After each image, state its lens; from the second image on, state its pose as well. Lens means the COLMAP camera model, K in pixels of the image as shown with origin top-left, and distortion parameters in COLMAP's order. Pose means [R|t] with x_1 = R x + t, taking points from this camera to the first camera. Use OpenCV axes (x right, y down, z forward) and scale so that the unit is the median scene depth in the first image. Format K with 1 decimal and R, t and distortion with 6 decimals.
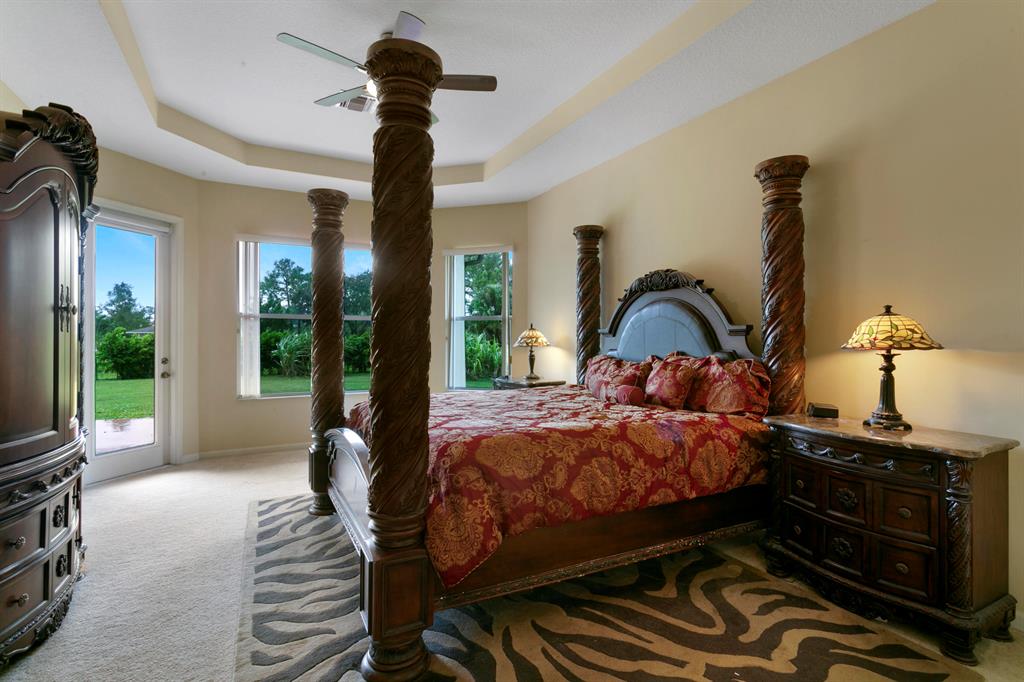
lens RADIAL K [[476.8, 0, 513.3], [0, 476.8, 340.4], [0, 0, 1]] dist [-0.001431, -0.000034]
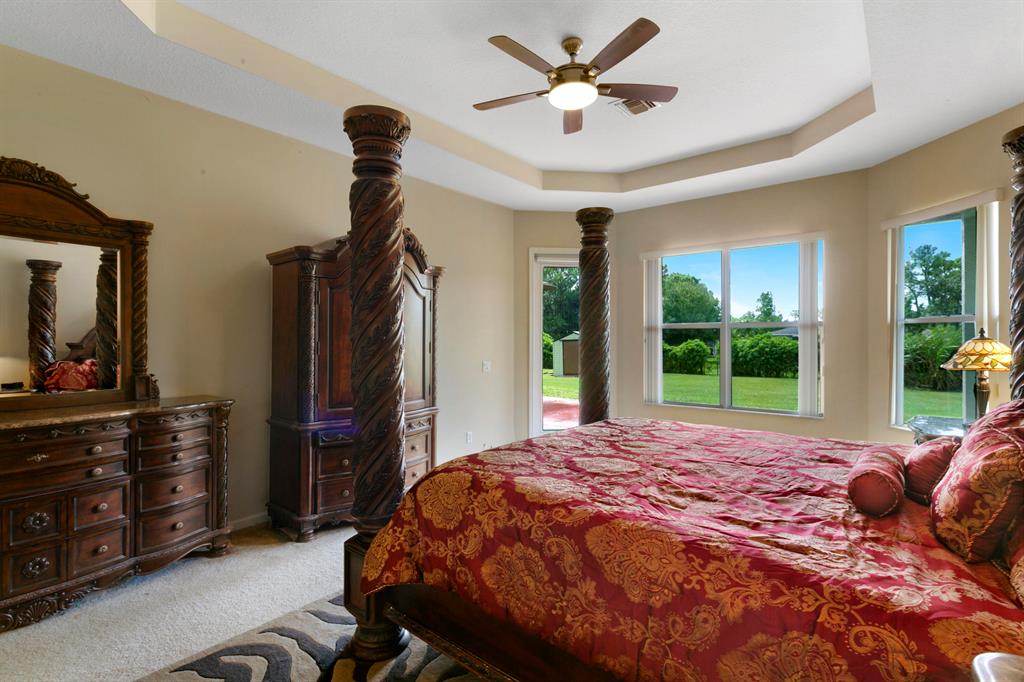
lens RADIAL K [[476.8, 0, 513.0], [0, 476.8, 335.0], [0, 0, 1]] dist [-0.001431, -0.000034]
pose [[0.402267, -0.005995, -0.915503, 0.757426], [-0.006753, 0.999932, -0.009515, -0.045132], [0.915498, 0.010010, 0.402199, 0.670289]]
